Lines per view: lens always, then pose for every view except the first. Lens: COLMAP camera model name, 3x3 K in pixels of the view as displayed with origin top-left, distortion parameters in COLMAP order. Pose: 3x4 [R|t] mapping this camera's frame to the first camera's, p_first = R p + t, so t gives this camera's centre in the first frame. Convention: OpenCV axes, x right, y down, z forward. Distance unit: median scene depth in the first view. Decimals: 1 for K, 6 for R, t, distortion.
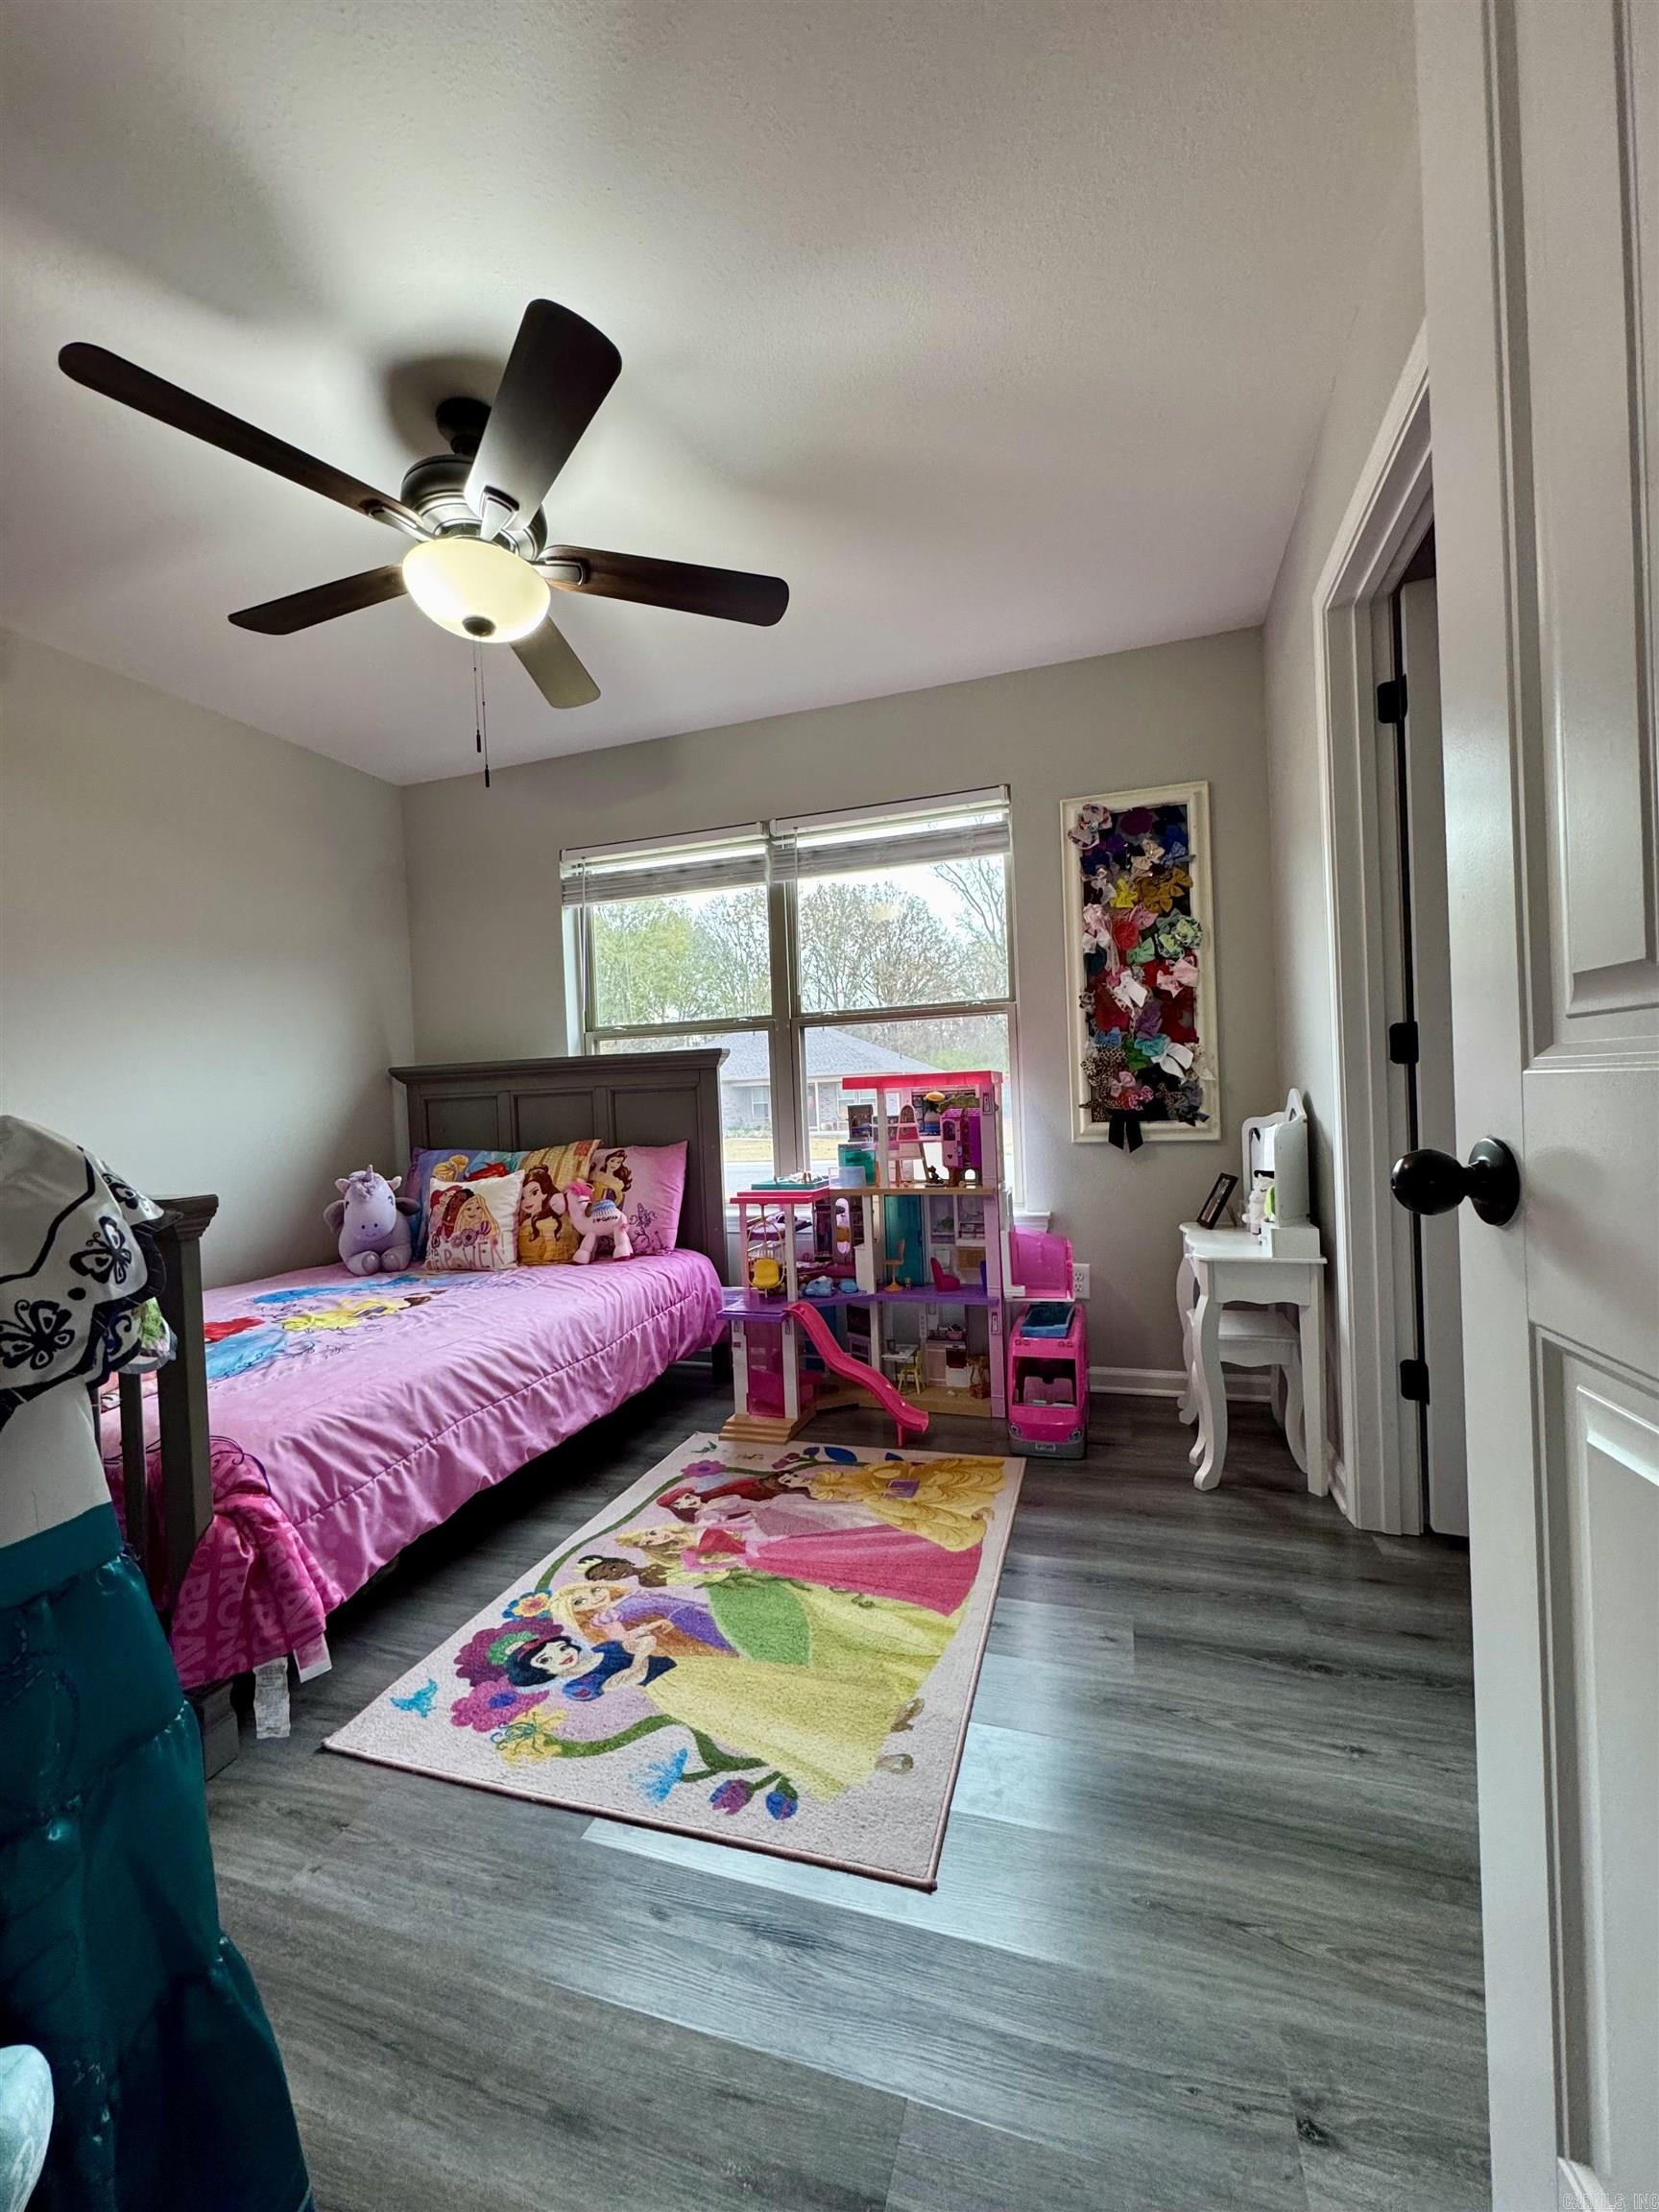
lens RADIAL K [[875.1, 0, 829.5], [0, 875.1, 1106.0], [0, 0, 1]] dist [0.000743, 0.000048]
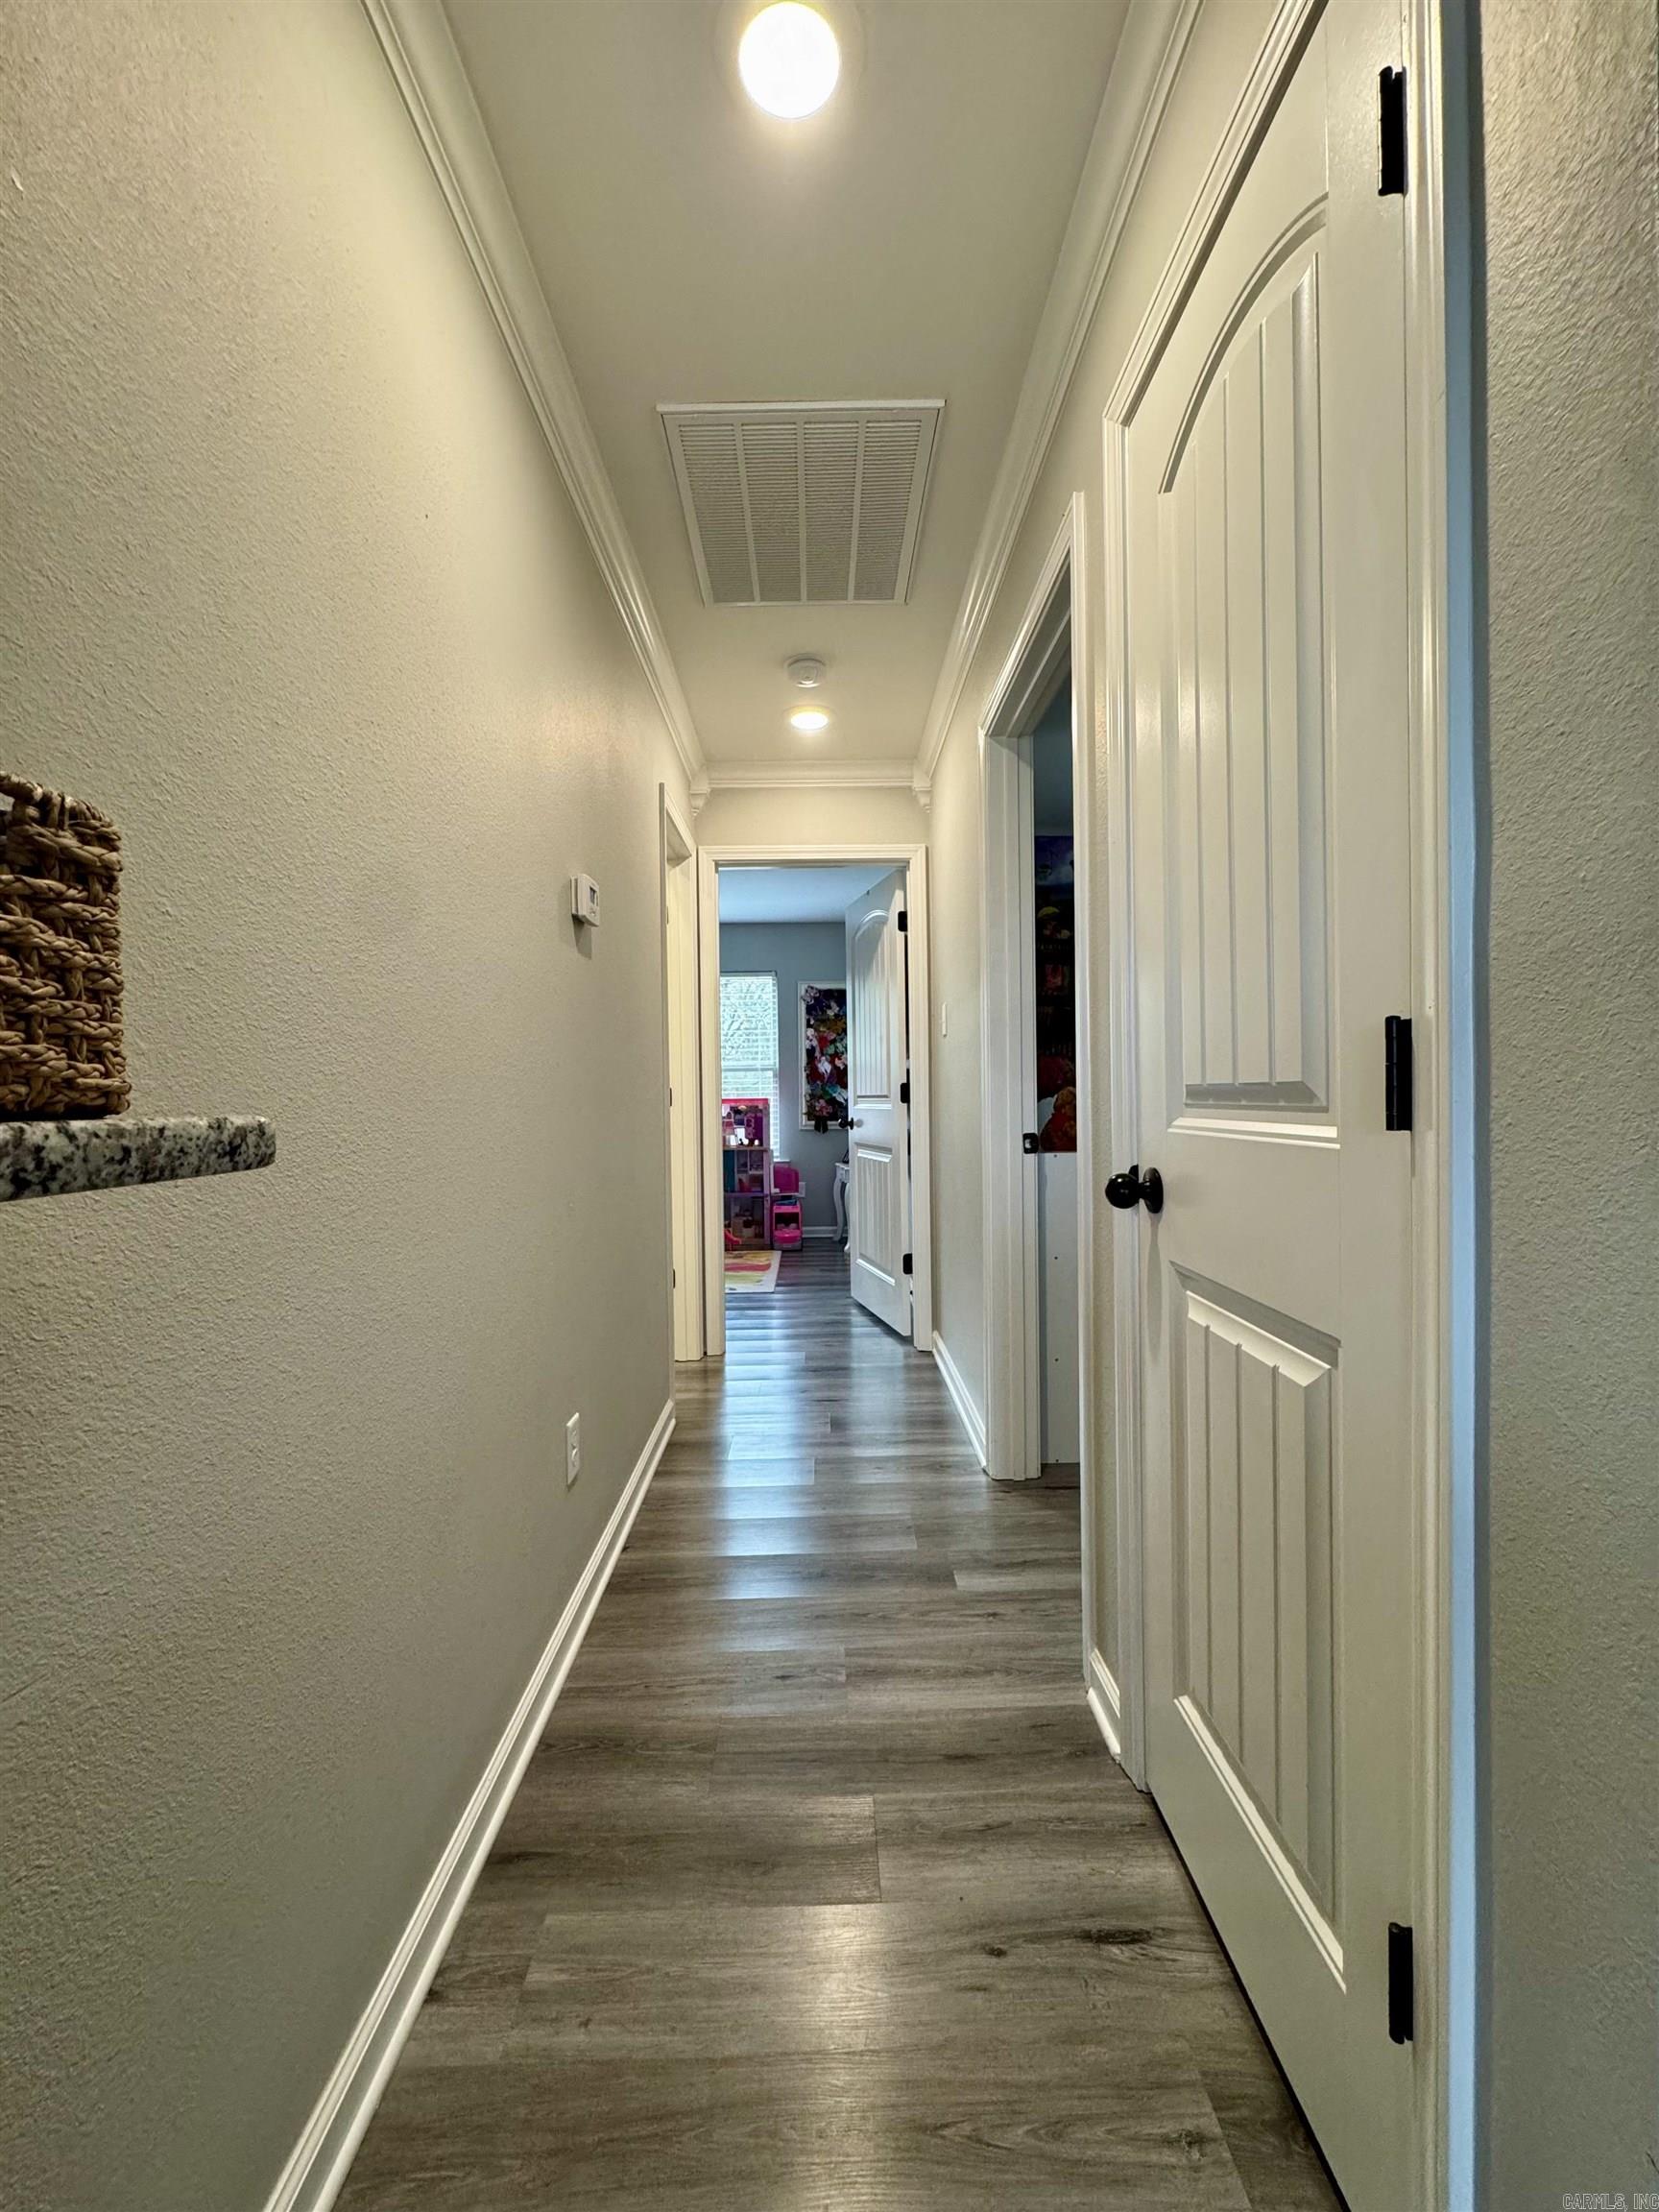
lens RADIAL K [[891.0, 0, 829.5], [0, 891.0, 1106.0], [0, 0, 1]] dist [0.000412, 0.000060]
pose [[0.950636, 0.025520, 0.309257, -0.388044], [-0.024480, 0.999674, -0.007246, -0.005548], [-0.309341, -0.000682, 0.950951, -1.301899]]
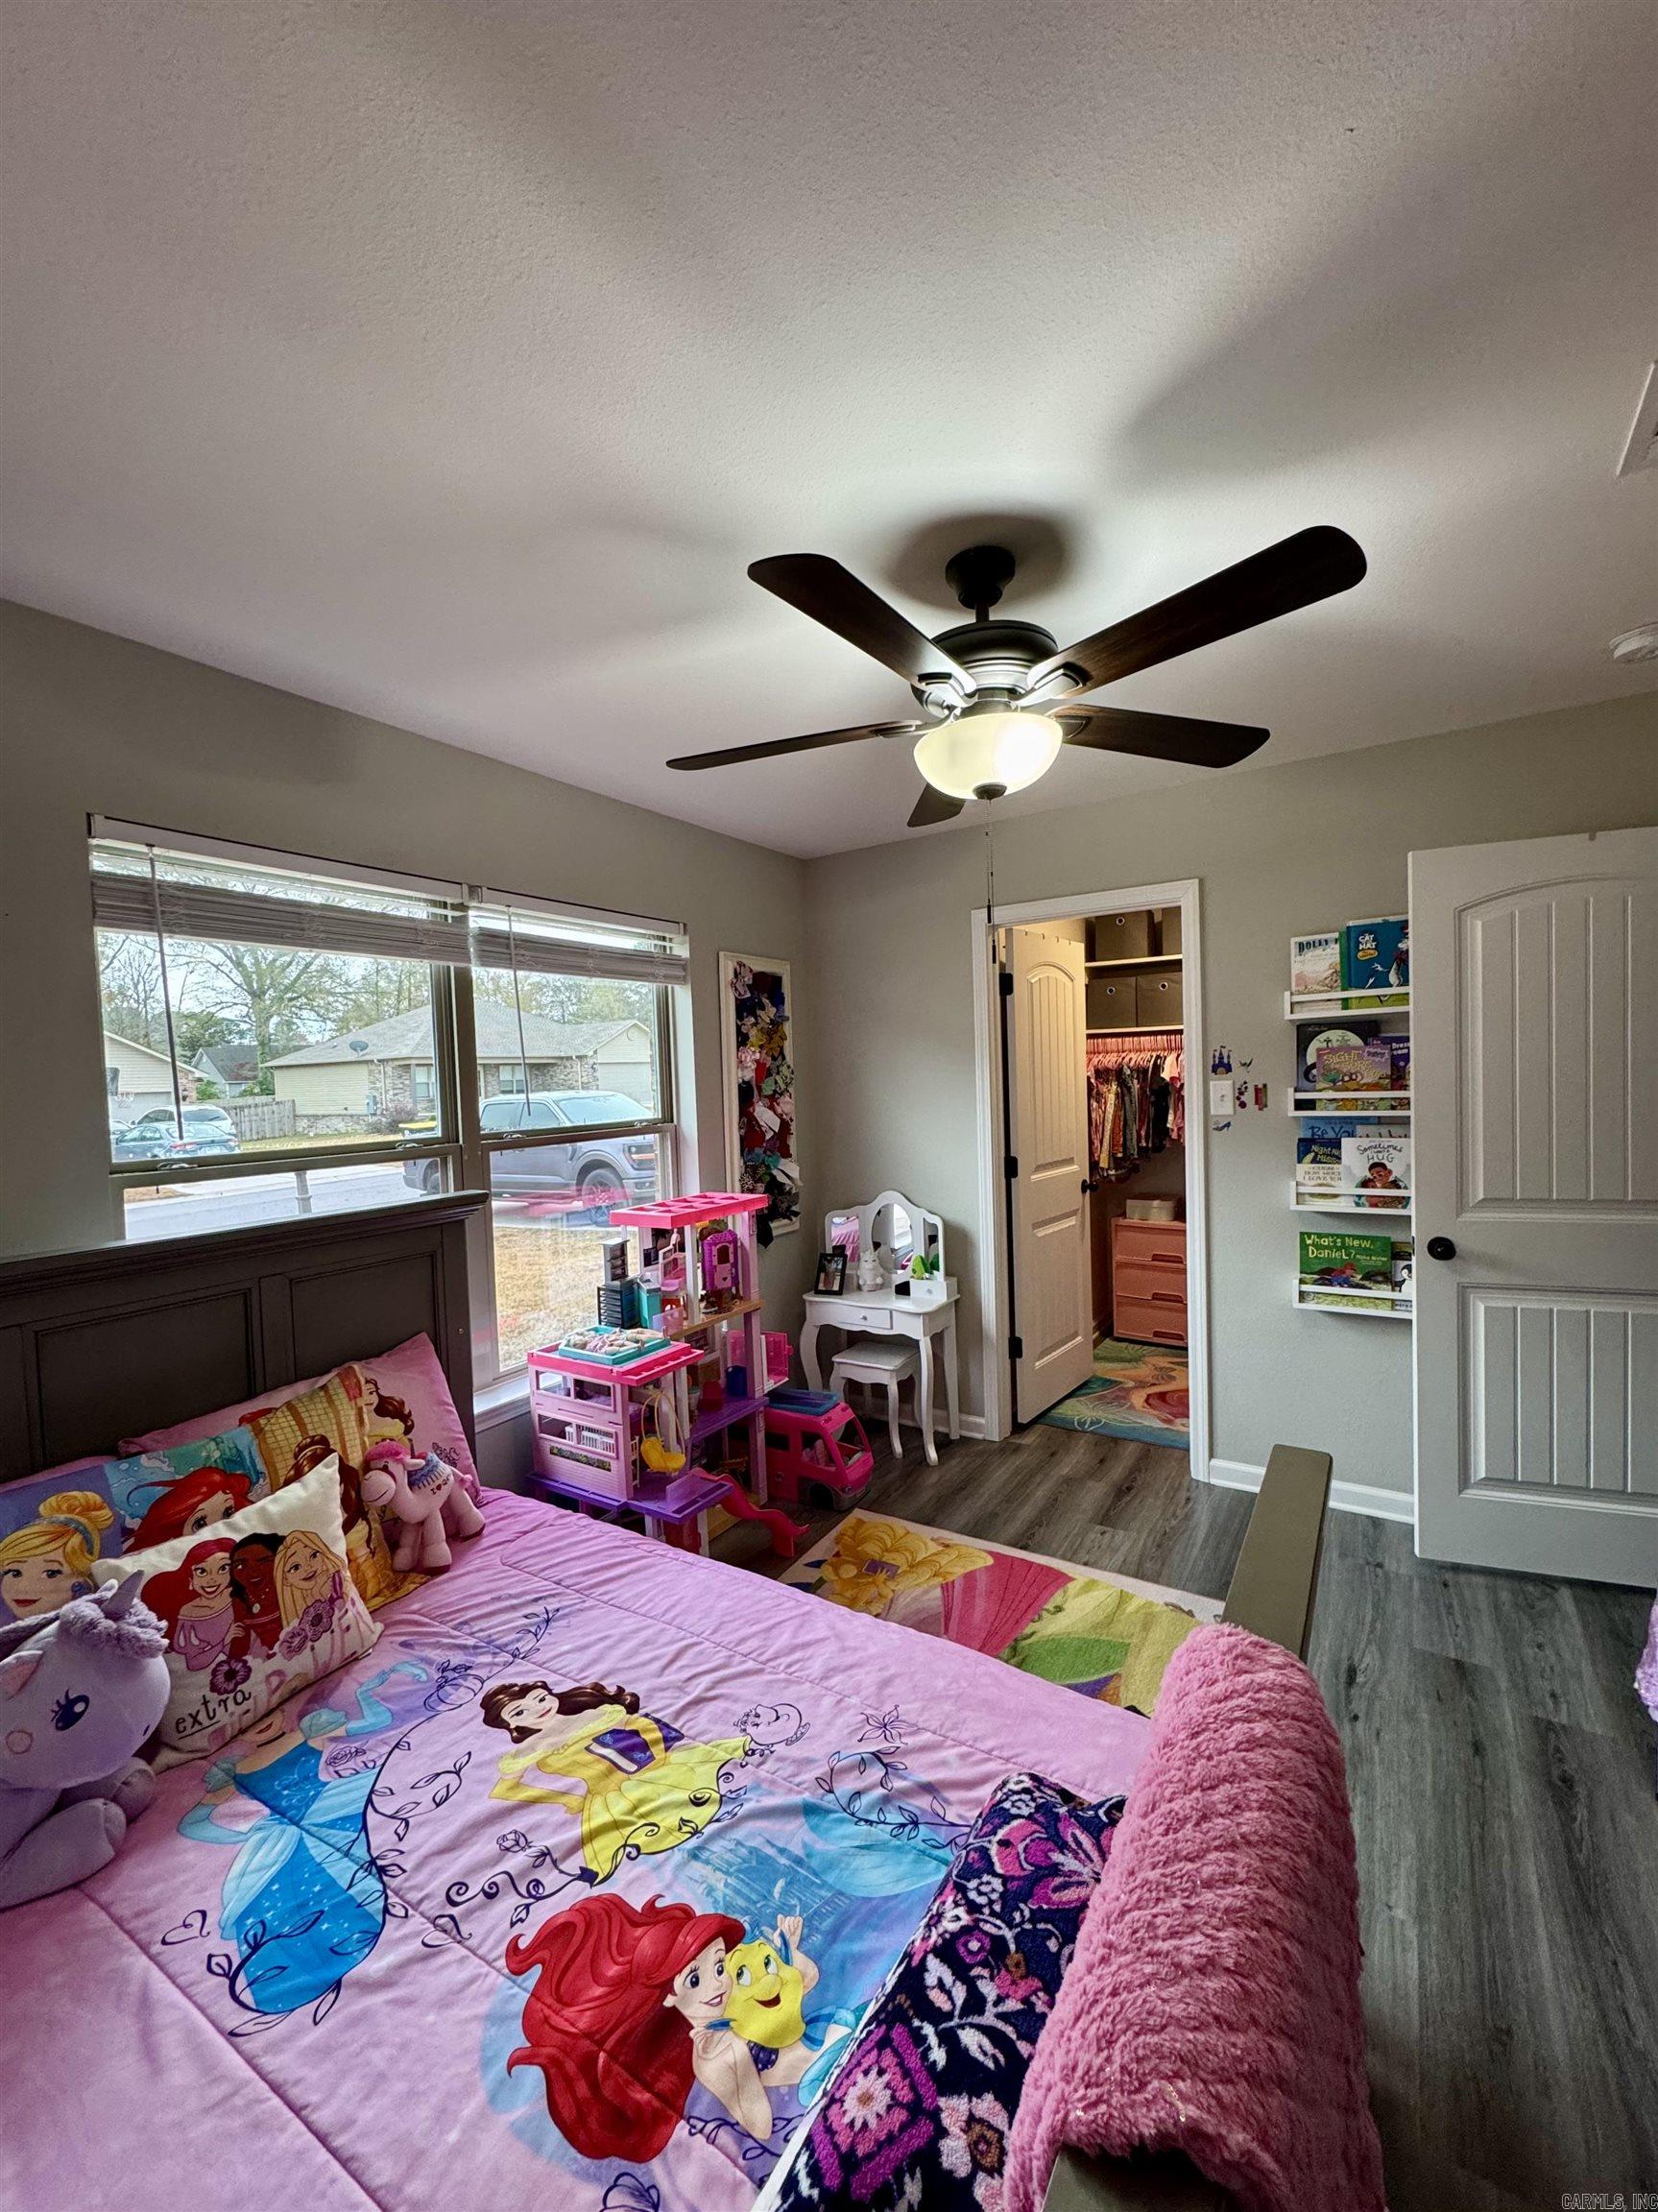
lens RADIAL K [[890.9, 0, 829.0], [0, 890.9, 1106.0], [0, 0, 1]] dist [0.000412, 0.000060]
pose [[0.254730, -0.000530, 0.967012, -0.859107], [0.036341, 0.999299, -0.009026, -0.134366], [-0.966329, 0.037442, 0.254570, 0.589978]]
